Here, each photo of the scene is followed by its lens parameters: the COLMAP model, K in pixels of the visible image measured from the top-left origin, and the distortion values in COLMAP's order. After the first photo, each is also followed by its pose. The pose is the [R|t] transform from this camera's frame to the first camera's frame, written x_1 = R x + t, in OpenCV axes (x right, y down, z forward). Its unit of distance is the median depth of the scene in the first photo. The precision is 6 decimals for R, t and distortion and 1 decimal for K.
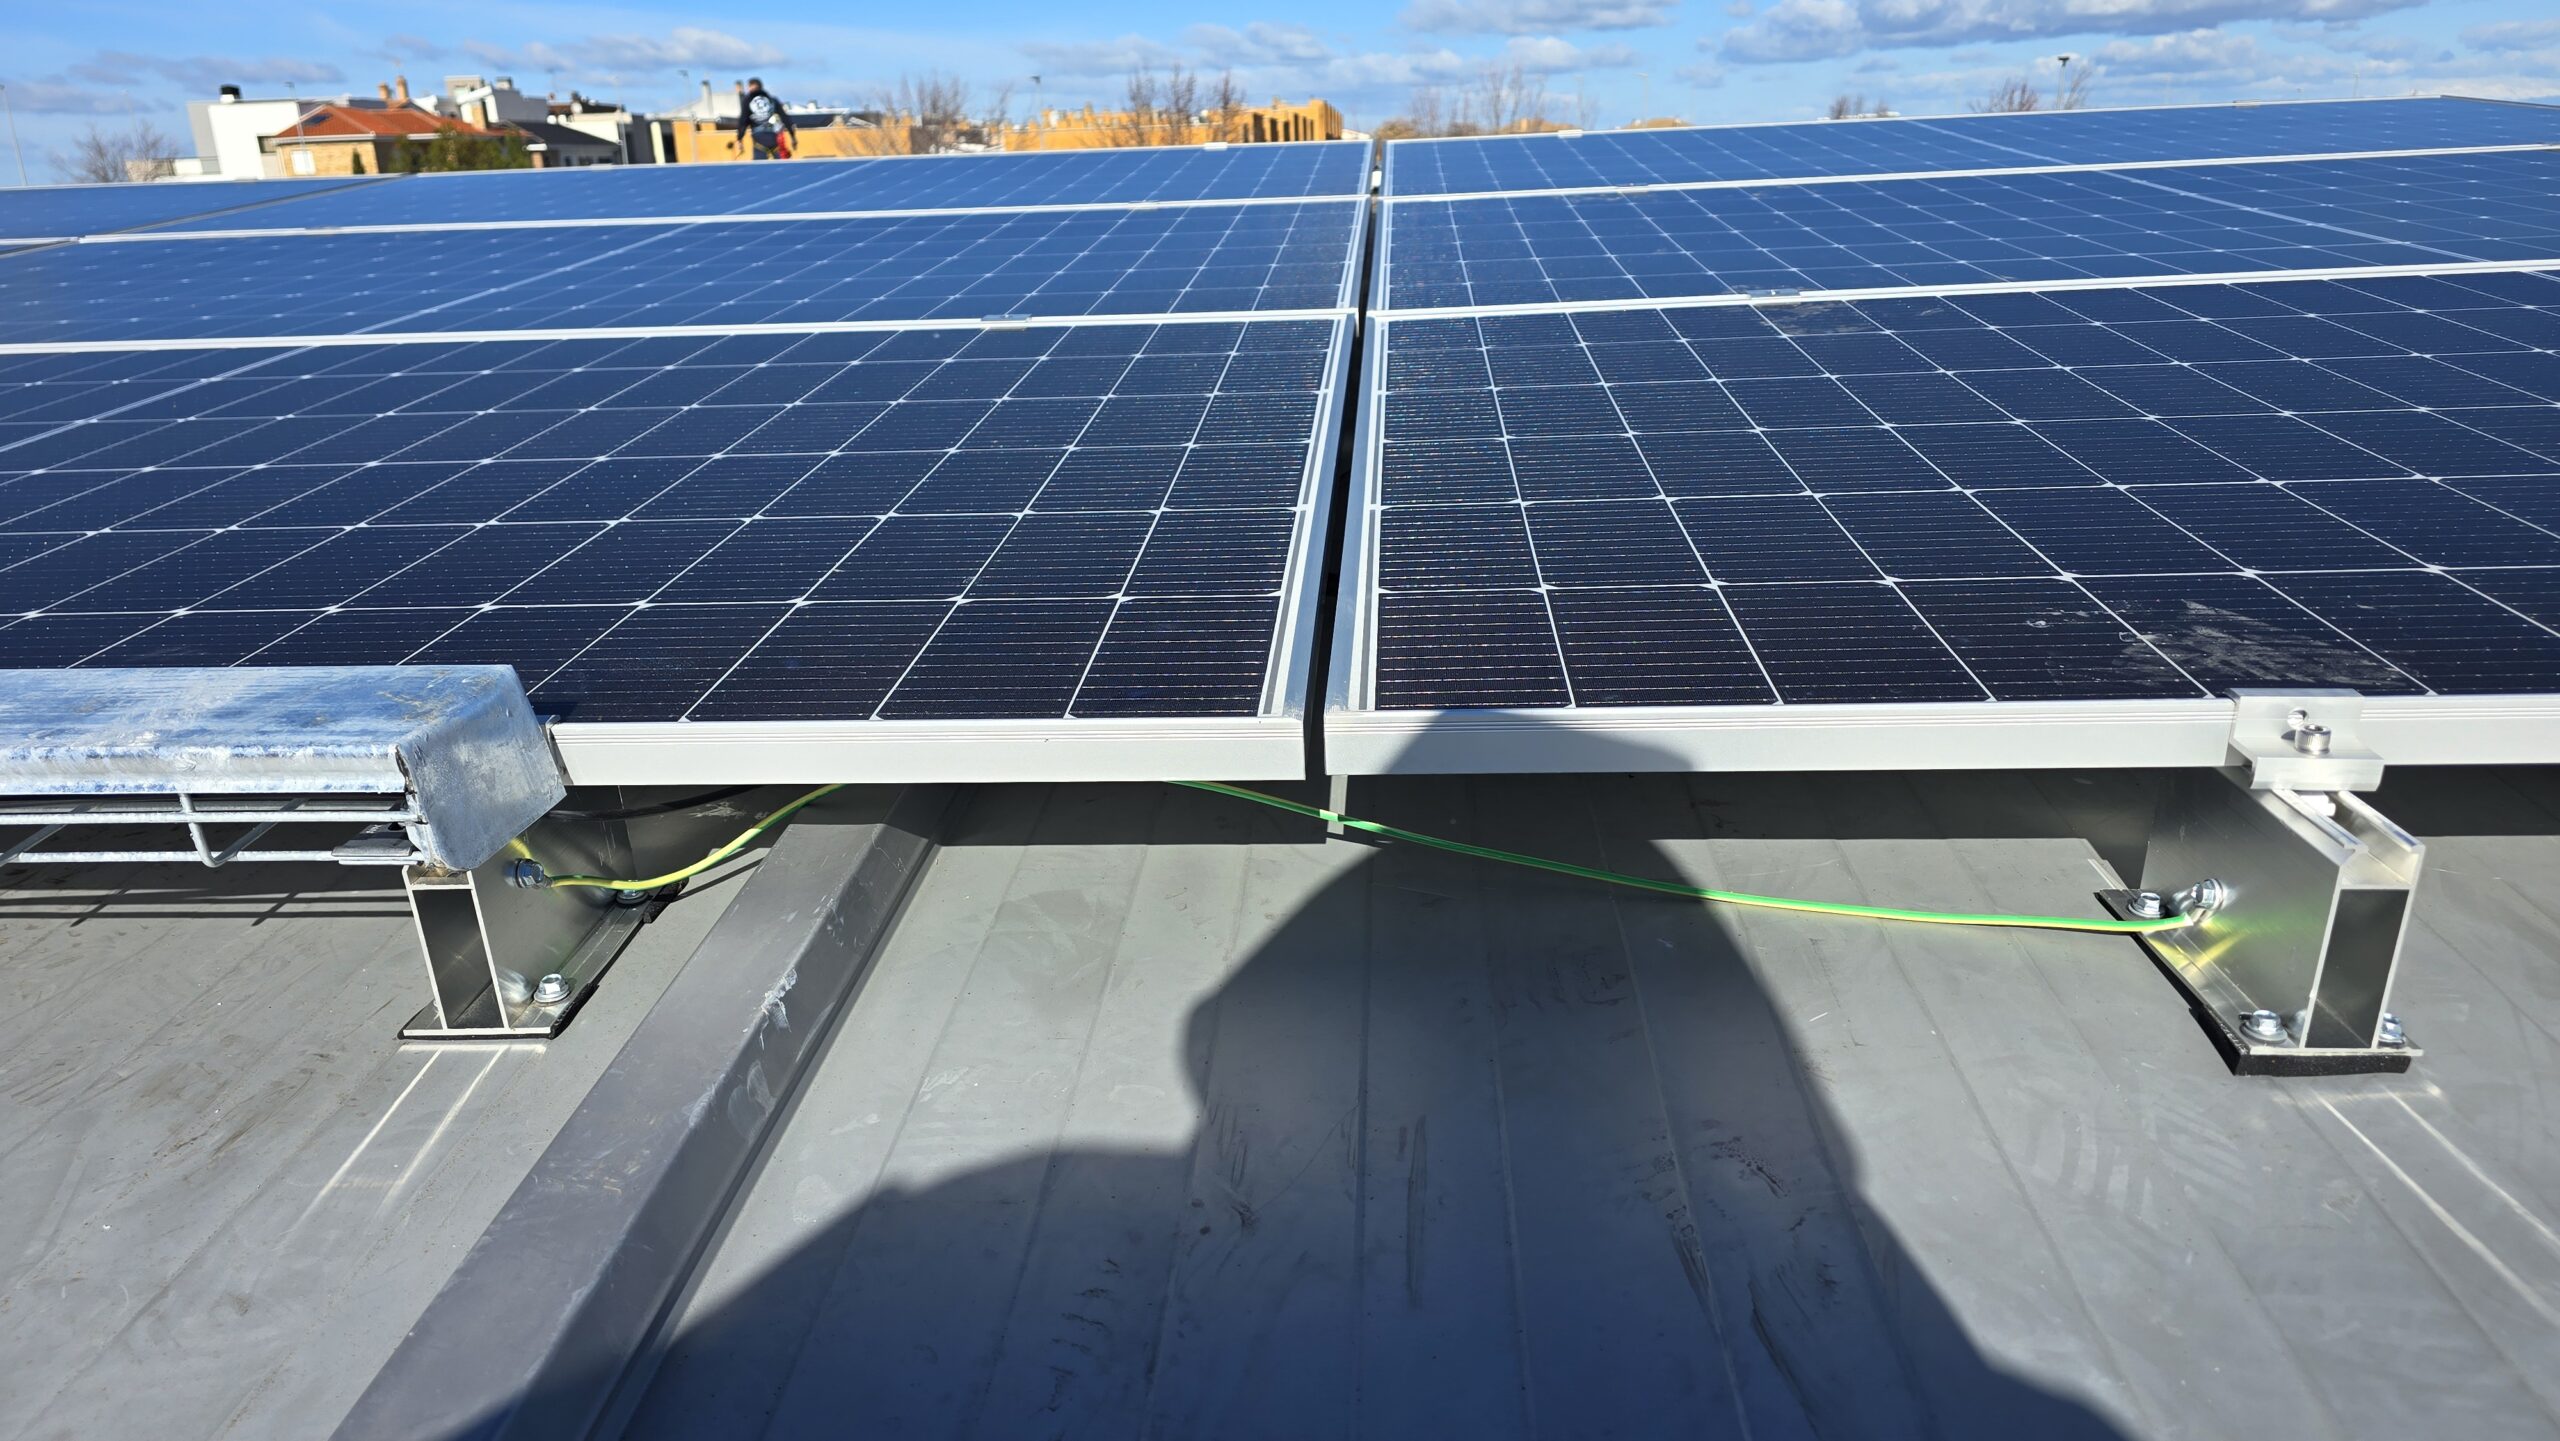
lens RADIAL K [[1610.3, 0, 1291.2], [0, 1610.3, 727.0], [0, 0, 1]] dist [0.003346, -0.000014]
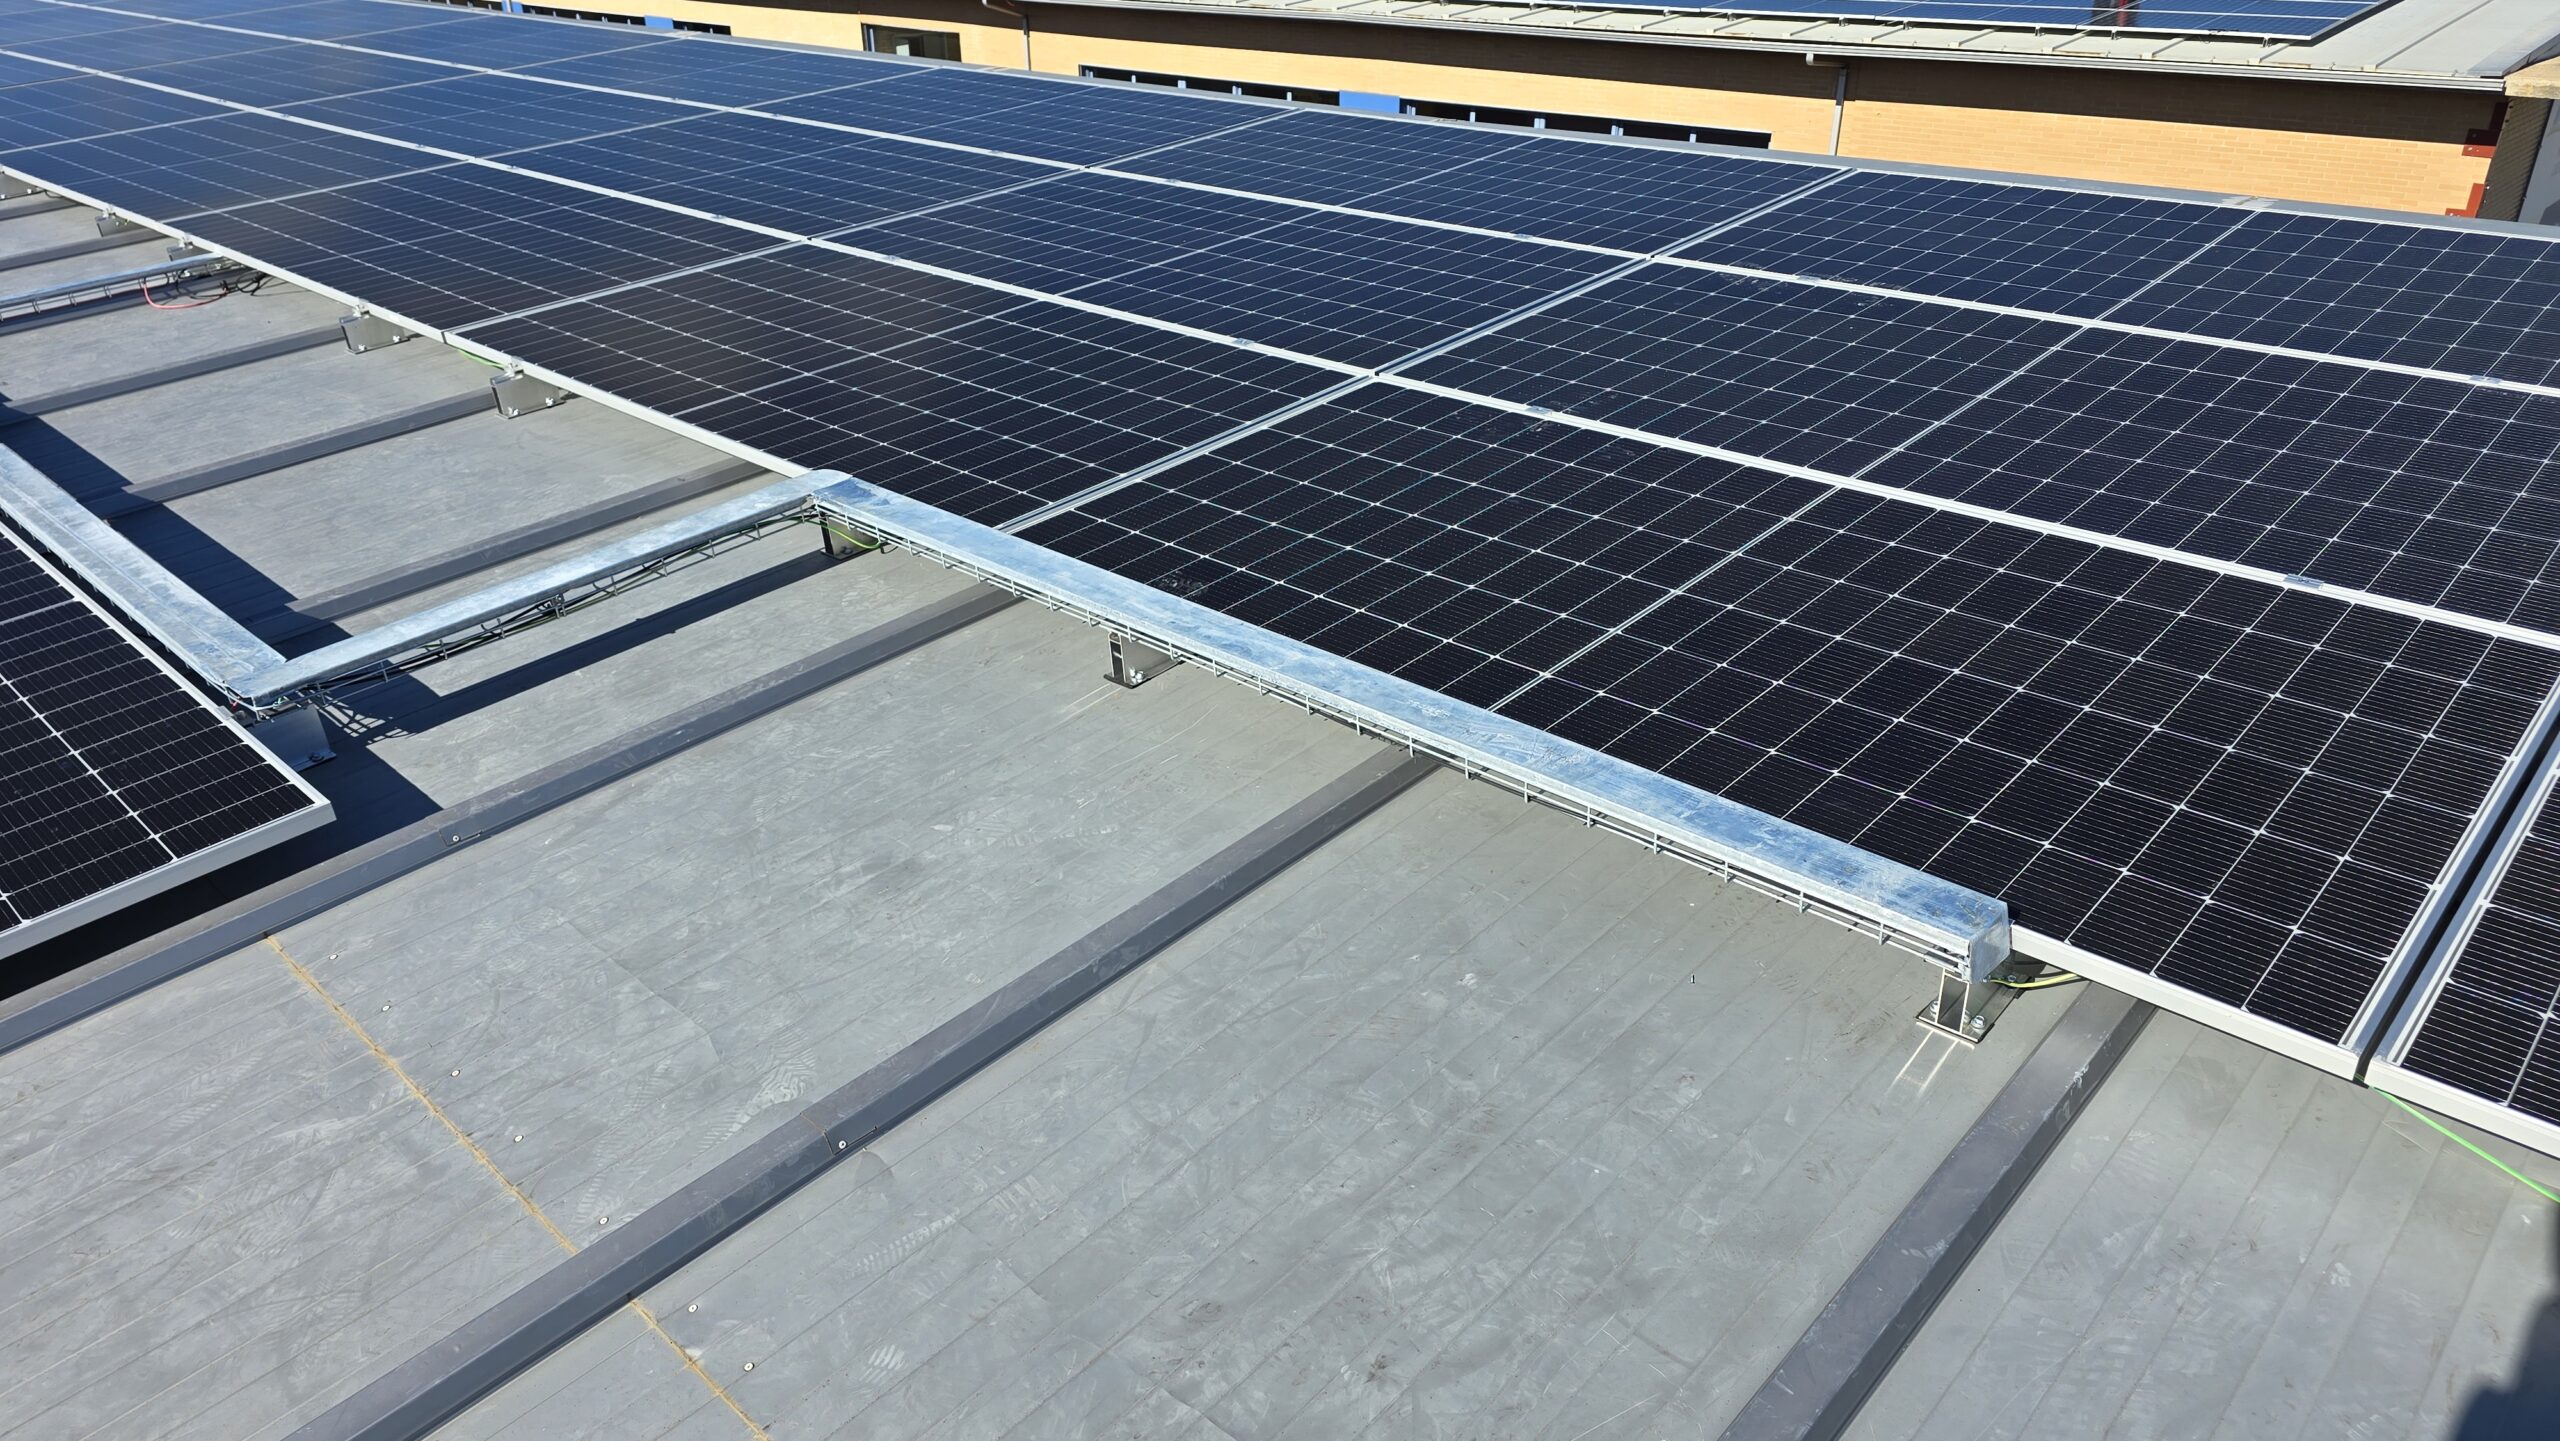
lens RADIAL K [[1610.3, 0, 1291.2], [0, 1610.3, 727.0], [0, 0, 1]] dist [0.003346, -0.000014]
pose [[0.755766, 0.303389, -0.580322, 0.045851], [-0.197805, 0.950571, 0.239347, -0.680818], [0.624253, -0.066100, 0.778421, -1.630559]]
